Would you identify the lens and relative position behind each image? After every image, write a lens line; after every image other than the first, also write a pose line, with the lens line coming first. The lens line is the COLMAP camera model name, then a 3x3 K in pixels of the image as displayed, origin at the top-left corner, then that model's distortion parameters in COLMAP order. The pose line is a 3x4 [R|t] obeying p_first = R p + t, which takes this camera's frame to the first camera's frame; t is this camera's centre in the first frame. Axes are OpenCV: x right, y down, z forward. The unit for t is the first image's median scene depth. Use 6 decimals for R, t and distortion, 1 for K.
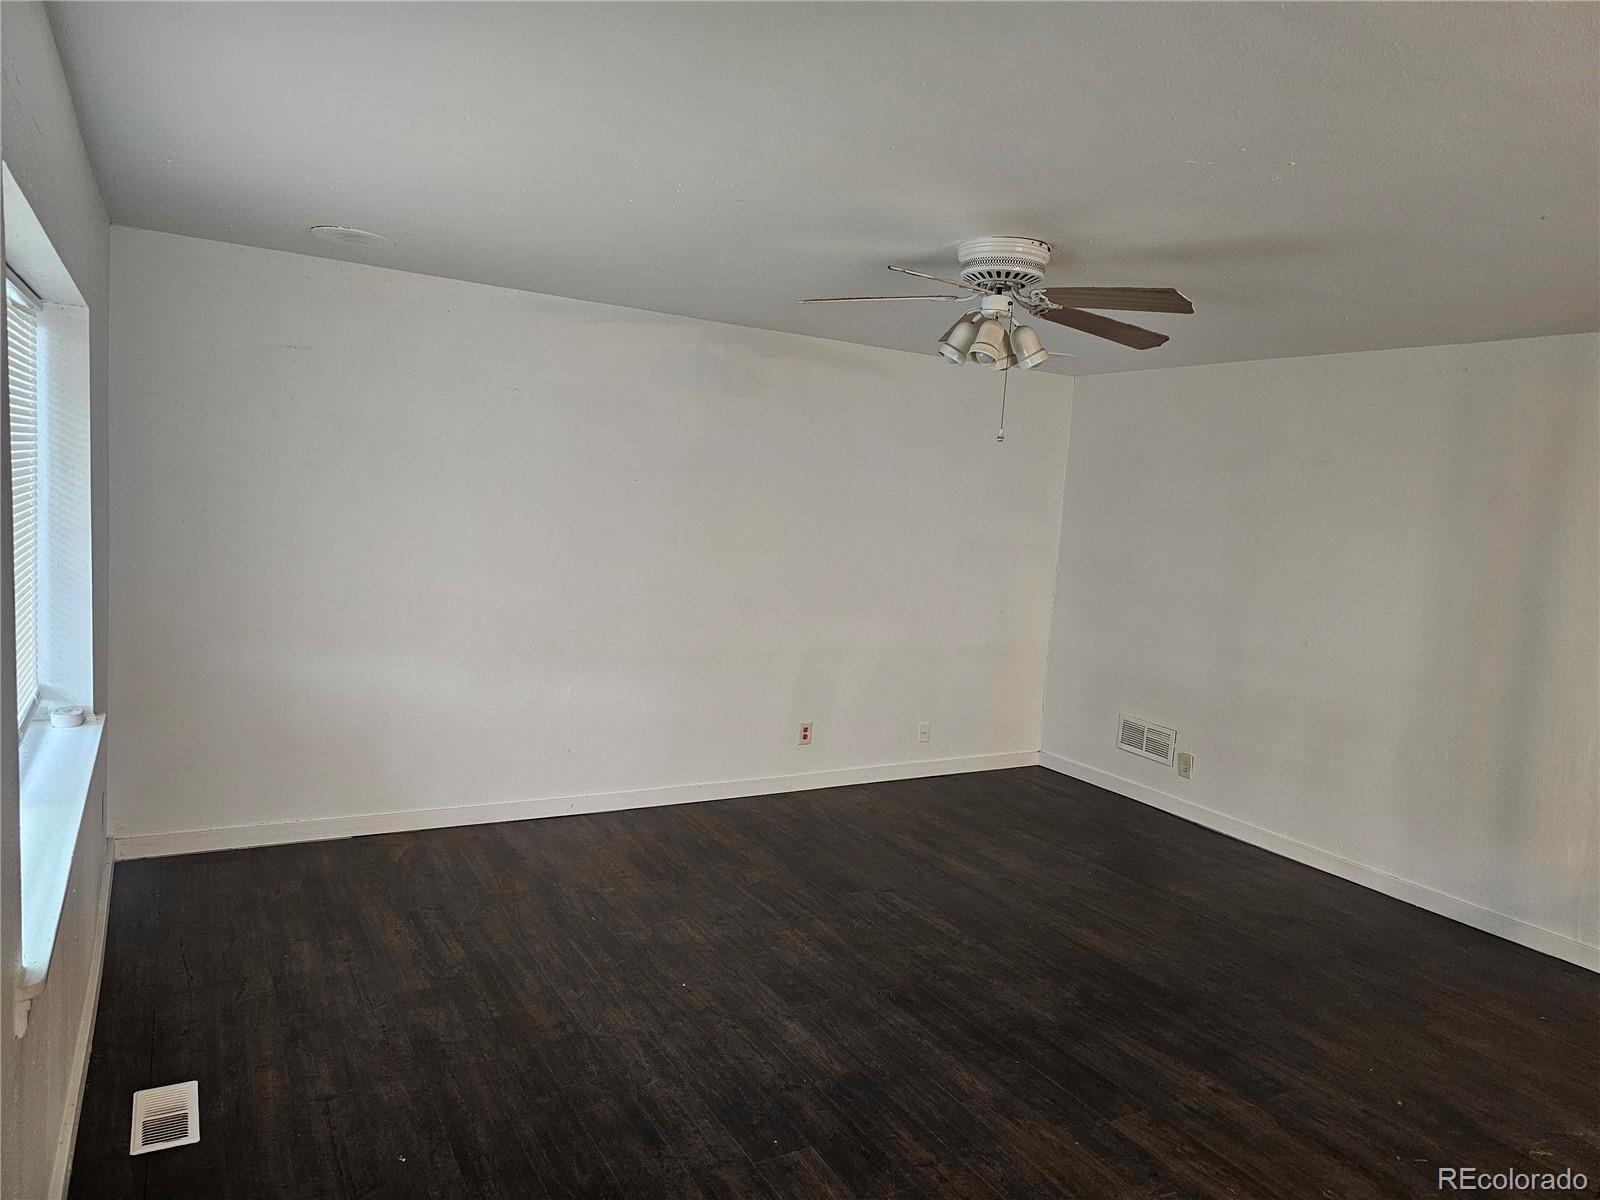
lens RADIAL K [[1080.9, 0, 792.7], [0, 1080.9, 600.2], [0, 0, 1]] dist [0.037991, -0.013131]
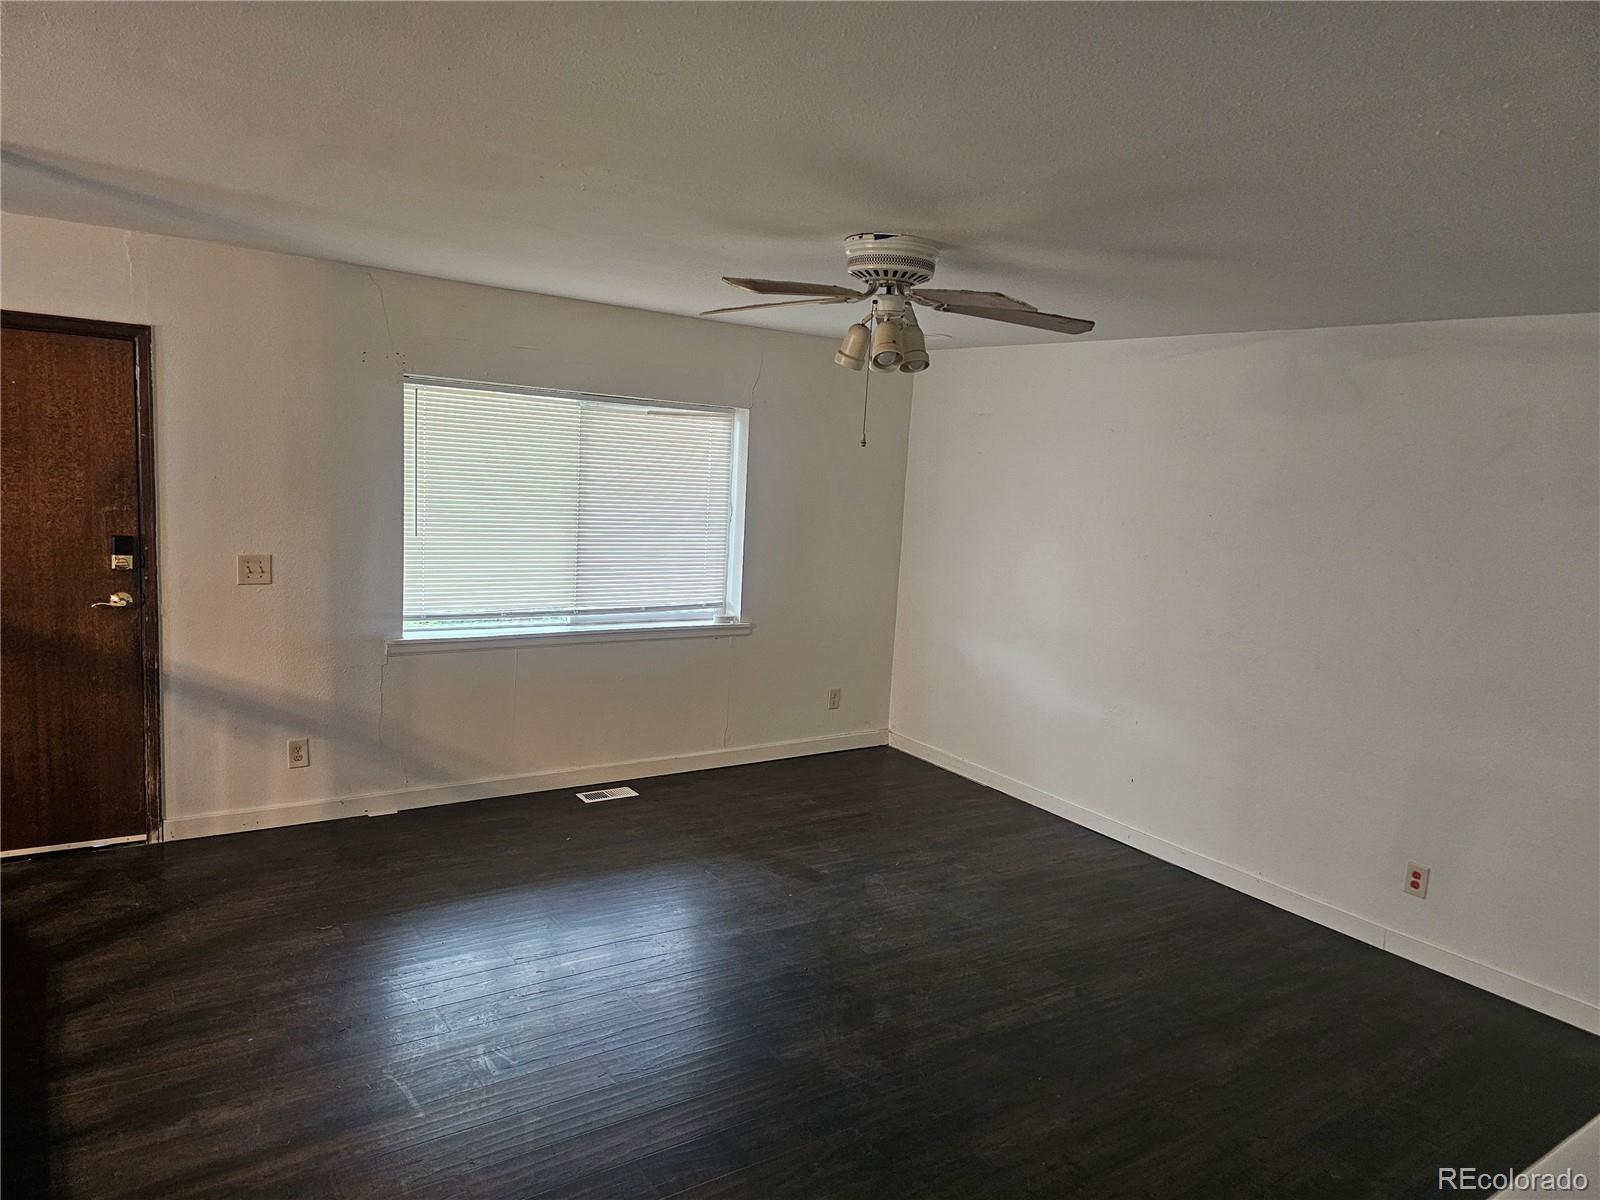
lens RADIAL K [[1080.9, 0, 794.9], [0, 1080.9, 598.1], [0, 0, 1]] dist [0.037991, -0.013131]
pose [[0.094251, 0.082562, -0.992119, 0.844406], [-0.165243, 0.984029, 0.066190, -0.048379], [0.981739, 0.157702, 0.106388, 0.630146]]
